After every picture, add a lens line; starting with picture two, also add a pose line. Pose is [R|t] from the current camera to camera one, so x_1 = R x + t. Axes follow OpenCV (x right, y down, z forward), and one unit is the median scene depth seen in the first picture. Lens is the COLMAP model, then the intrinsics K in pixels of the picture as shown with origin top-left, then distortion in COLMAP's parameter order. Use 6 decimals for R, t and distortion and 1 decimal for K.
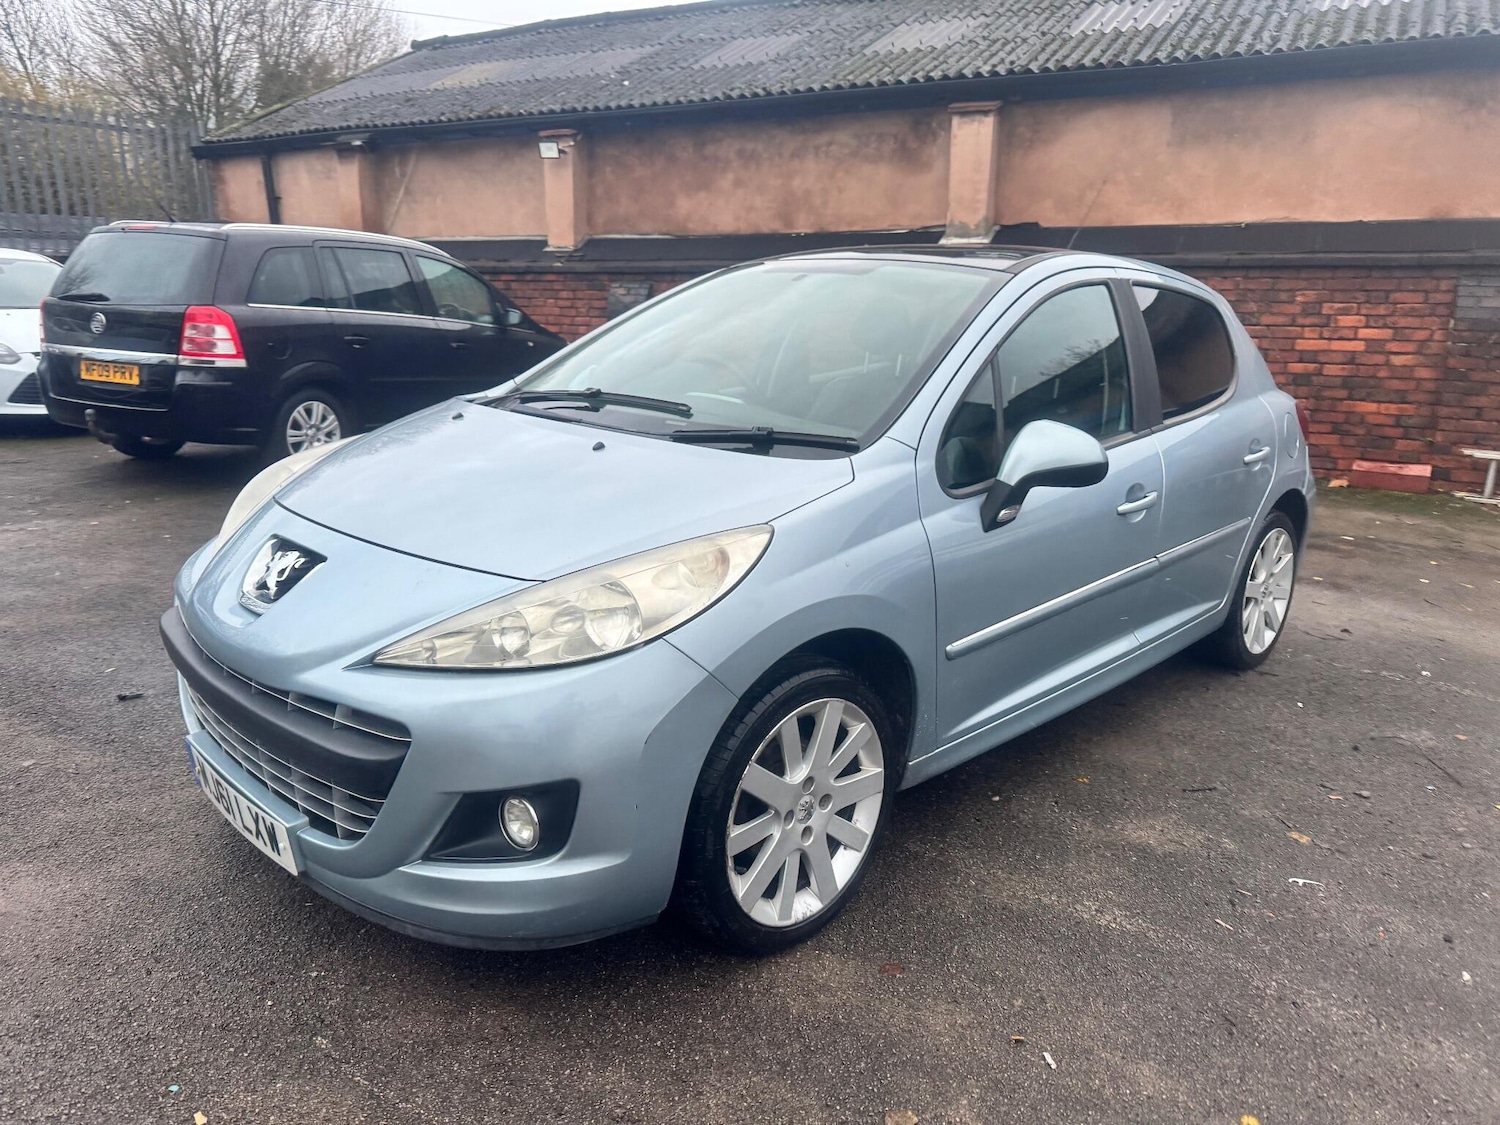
lens RADIAL K [[1089.8, 0, 752.3], [0, 1089.8, 569.8], [0, 0, 1]] dist [-0.004288, -0.011259]
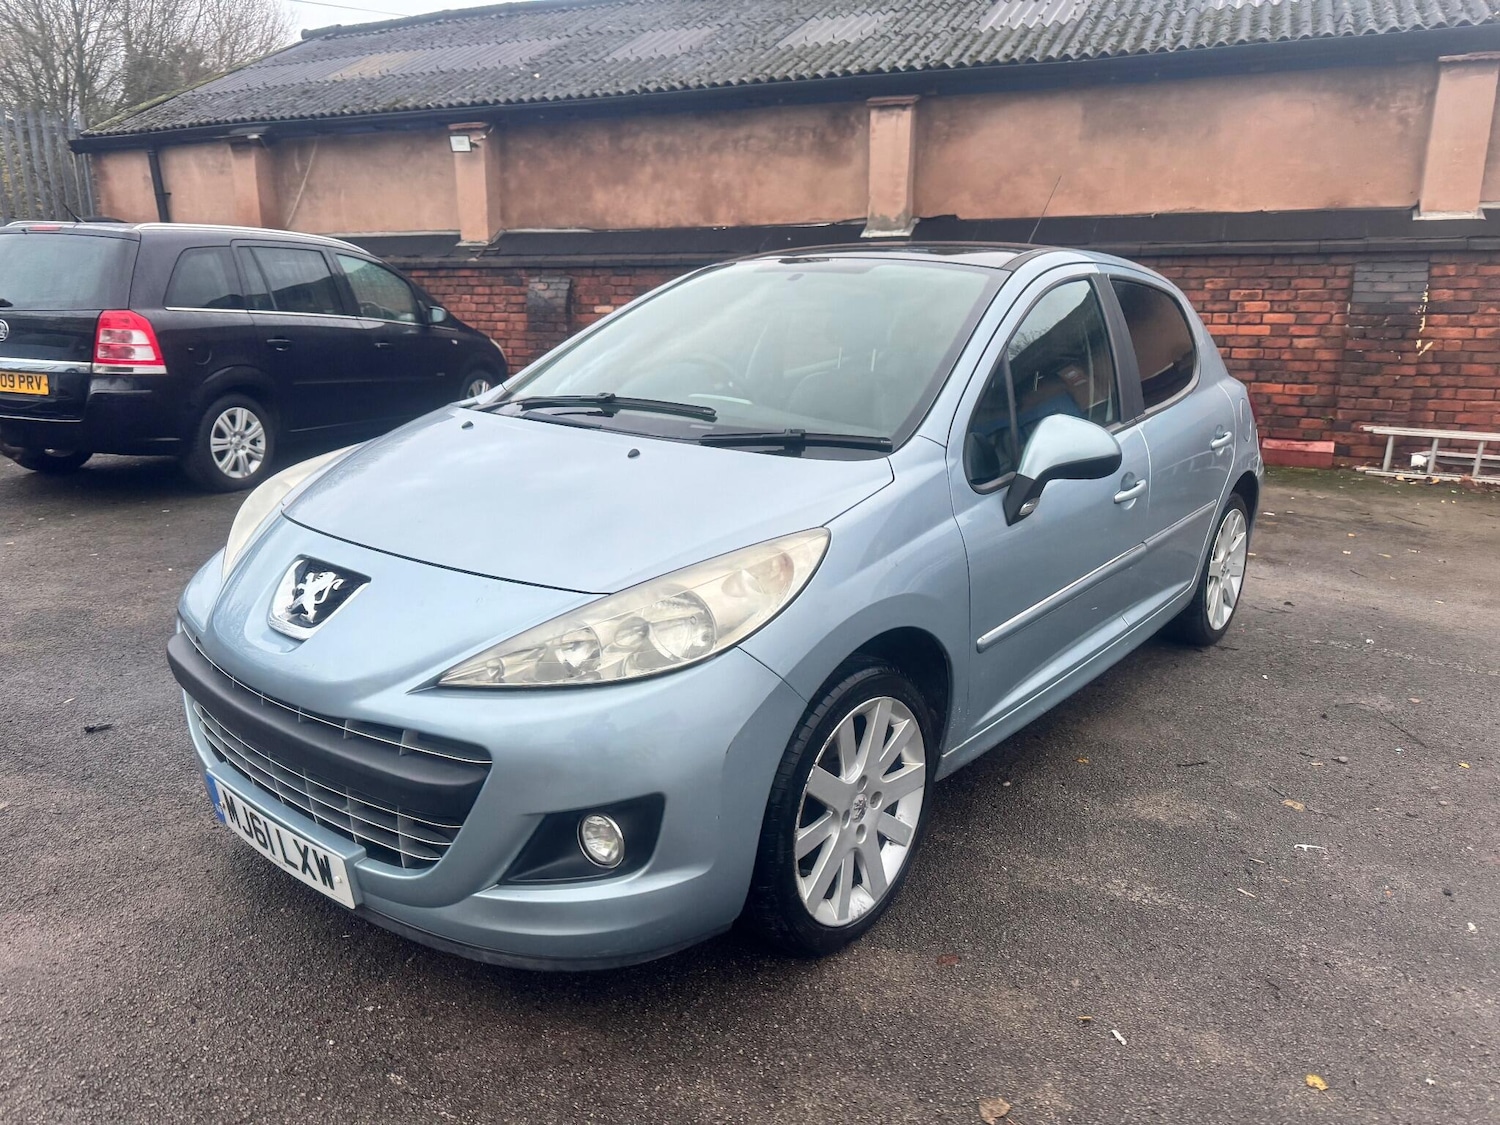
lens RADIAL K [[1089.3, 0, 750.0], [0, 1089.3, 562.5], [0, 0, 1]] dist [-0.006654, -0.008579]
pose [[0.994631, -0.037953, 0.096270, -0.047855], [0.037690, 0.999279, 0.004550, -0.005290], [-0.096373, -0.000897, 0.995345, 0.002212]]
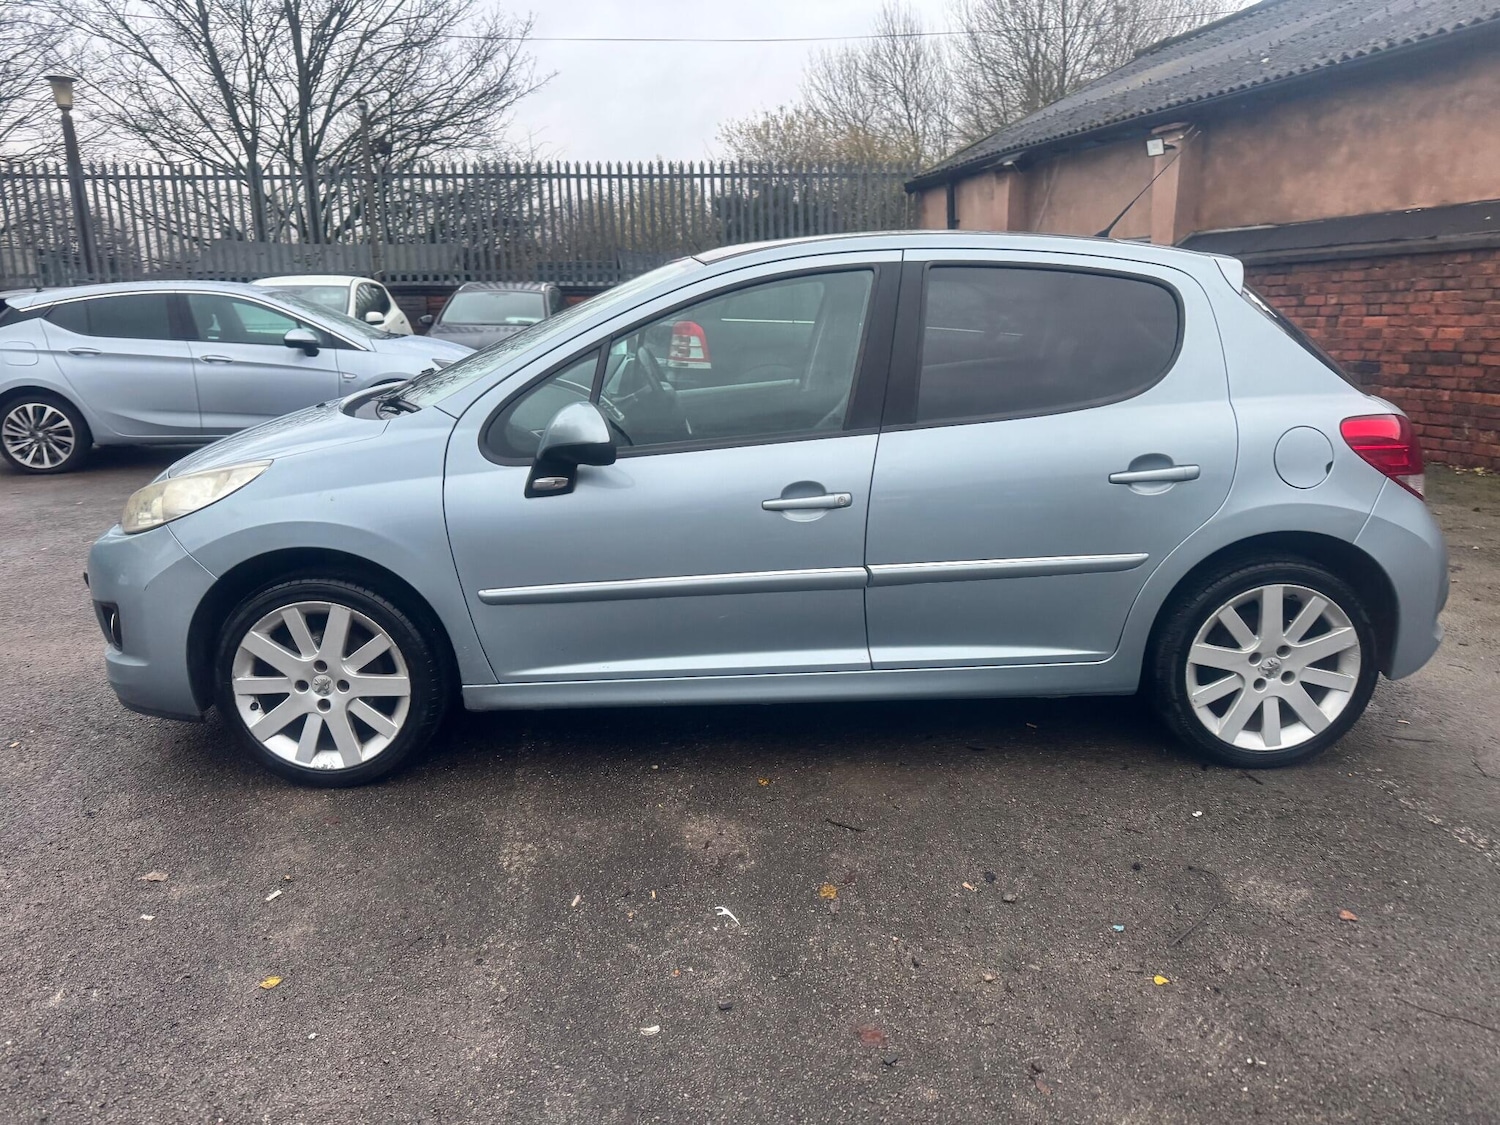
lens RADIAL K [[1089.8, 0, 752.3], [0, 1089.8, 569.8], [0, 0, 1]] dist [-0.004288, -0.011259]
pose [[0.715406, 0.125455, -0.687354, 0.355442], [-0.130165, 0.990457, 0.045299, -0.014559], [0.686478, 0.057062, 0.724908, 0.099662]]
